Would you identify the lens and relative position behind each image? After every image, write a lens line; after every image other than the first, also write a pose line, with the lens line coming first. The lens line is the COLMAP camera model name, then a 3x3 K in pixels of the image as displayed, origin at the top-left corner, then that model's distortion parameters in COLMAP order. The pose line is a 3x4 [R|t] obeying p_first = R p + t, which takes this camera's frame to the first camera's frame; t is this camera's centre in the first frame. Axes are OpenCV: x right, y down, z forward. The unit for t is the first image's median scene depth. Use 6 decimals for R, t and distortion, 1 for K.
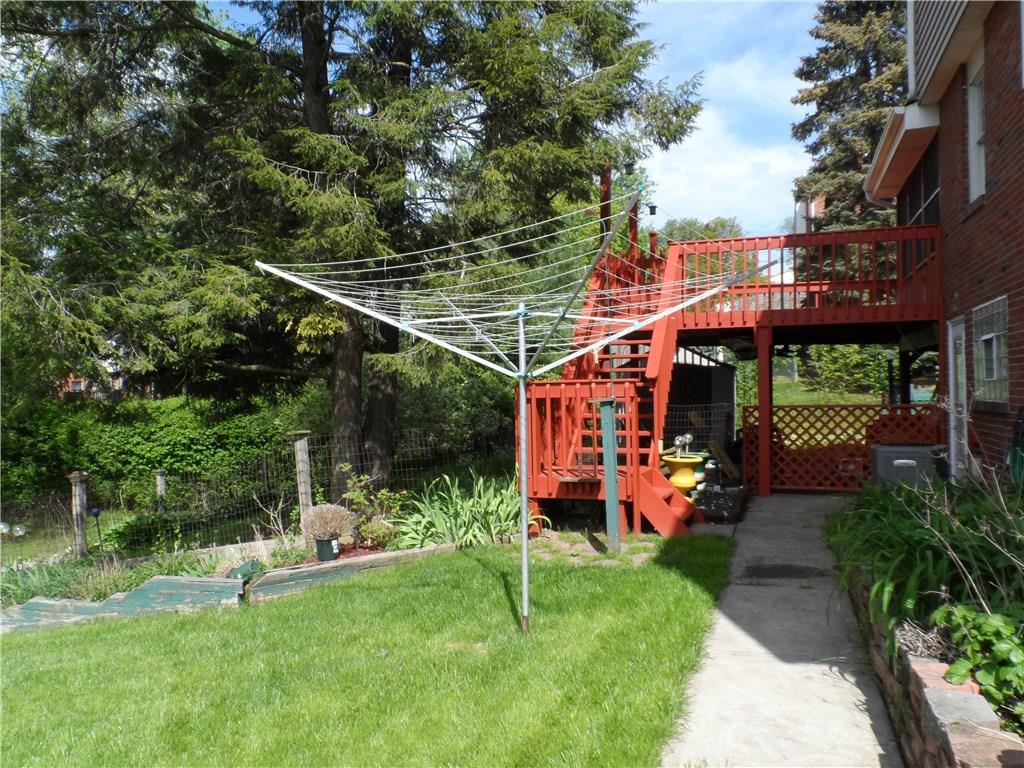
lens RADIAL K [[766.1, 0, 512.2], [0, 766.1, 385.0], [0, 0, 1]] dist [-0.007504, -0.003331]
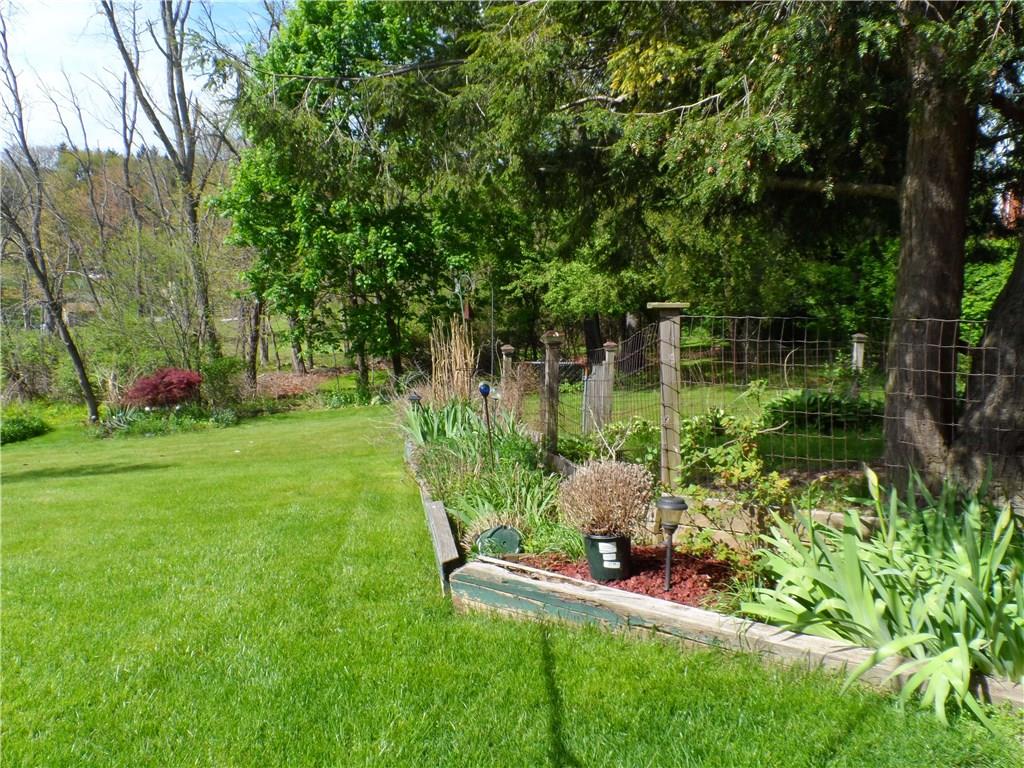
lens RADIAL K [[766.1, 0, 513.9], [0, 766.1, 389.0], [0, 0, 1]] dist [-0.007504, -0.003331]
pose [[0.398152, 0.180980, -0.899289, 0.065918], [0.014256, 0.979005, 0.203335, 0.005932], [0.917209, -0.093779, 0.387213, 0.336046]]
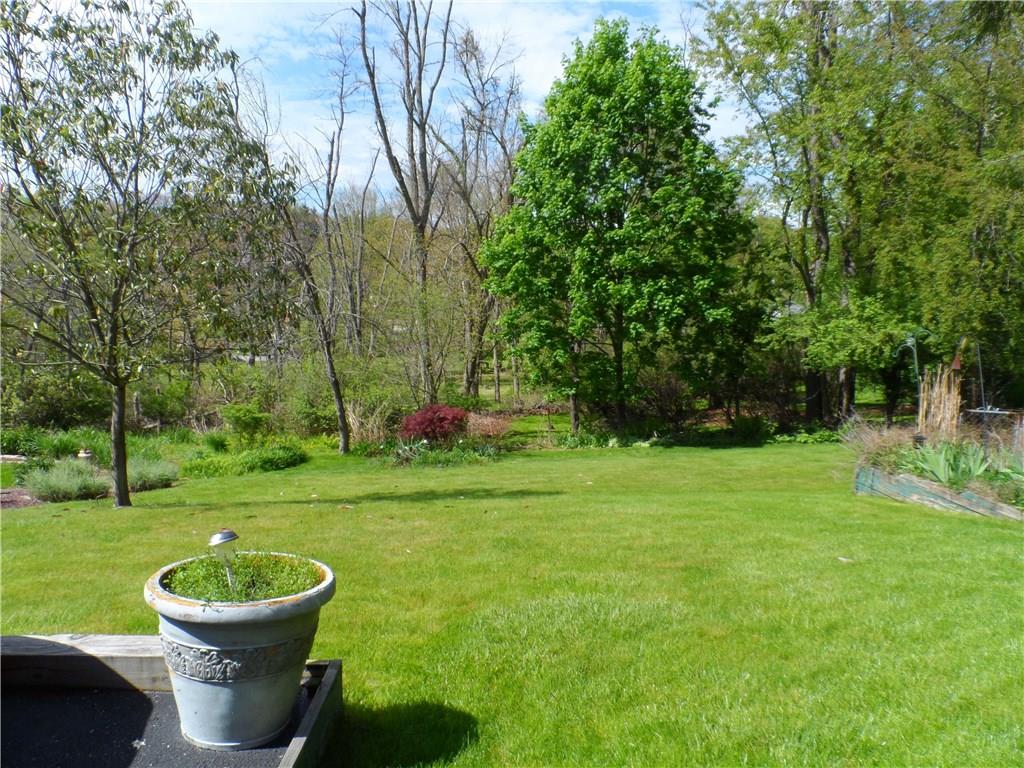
lens RADIAL K [[766.1, 0, 511.0], [0, 766.1, 380.3], [0, 0, 1]] dist [-0.007504, -0.003331]
pose [[0.341838, 0.123036, -0.931670, 0.050924], [-0.013324, 0.991927, 0.126105, 0.006028], [0.939665, -0.030694, 0.340718, 0.258016]]
